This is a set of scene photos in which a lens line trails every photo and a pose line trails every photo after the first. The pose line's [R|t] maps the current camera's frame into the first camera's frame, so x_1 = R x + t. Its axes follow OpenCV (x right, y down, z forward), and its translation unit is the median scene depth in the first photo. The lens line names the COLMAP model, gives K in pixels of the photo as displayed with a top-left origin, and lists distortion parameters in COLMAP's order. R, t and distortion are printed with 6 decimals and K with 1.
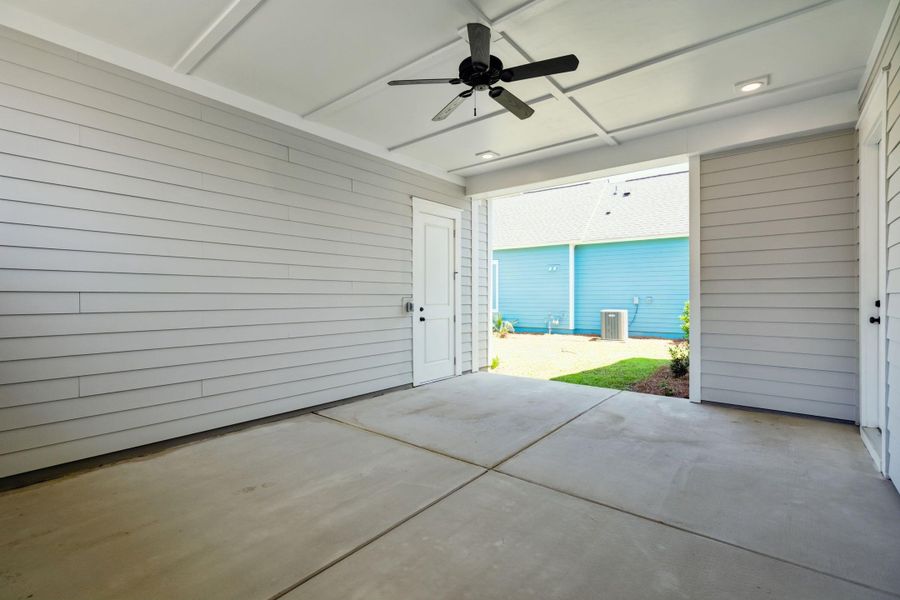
lens RADIAL K [[409.7, 0, 448.4], [0, 409.7, 295.8], [0, 0, 1]] dist [-0.007947, 0.001829]
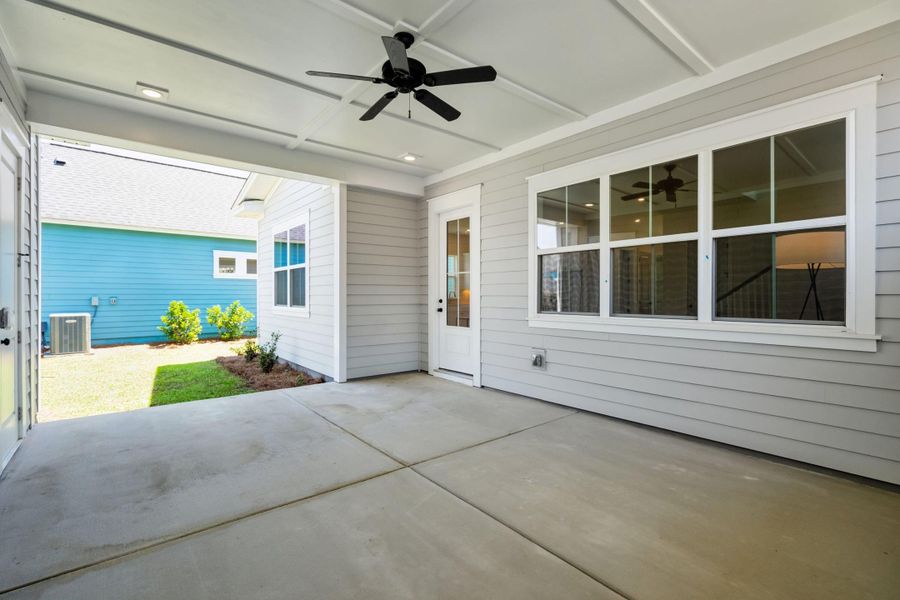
lens RADIAL K [[409.7, 0, 447.6], [0, 409.7, 295.9], [0, 0, 1]] dist [-0.007947, 0.001829]
pose [[0.202189, 0.002391, 0.979344, -0.480962], [-0.003827, 0.999991, -0.001651, -0.001364], [-0.979339, -0.003414, 0.202197, 0.379180]]
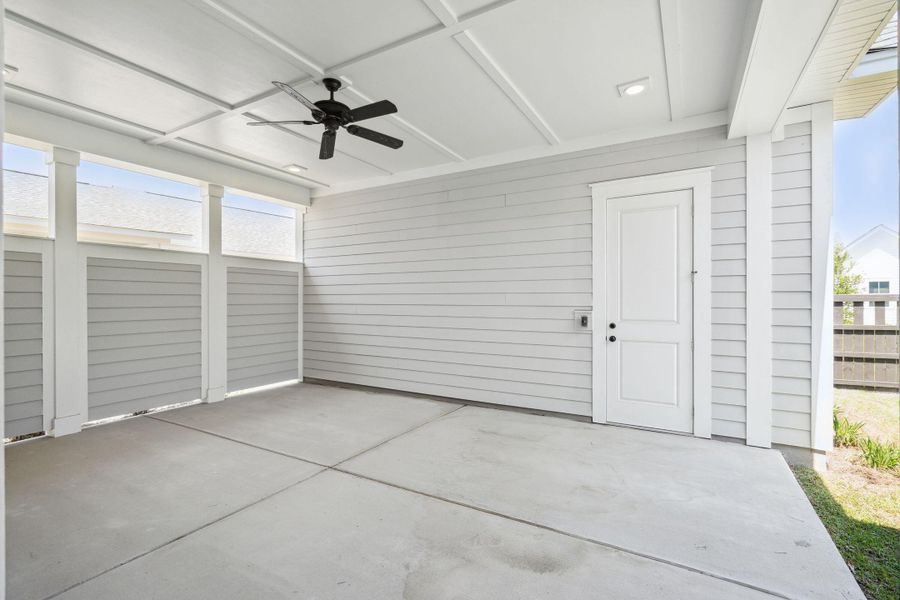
lens RADIAL K [[409.7, 0, 449.4], [0, 409.7, 297.9], [0, 0, 1]] dist [-0.007947, 0.001829]
pose [[0.157605, -0.003143, -0.987497, 0.682314], [0.002294, 0.999993, -0.002816, -0.018556], [0.987500, -0.001822, 0.157611, 0.624352]]
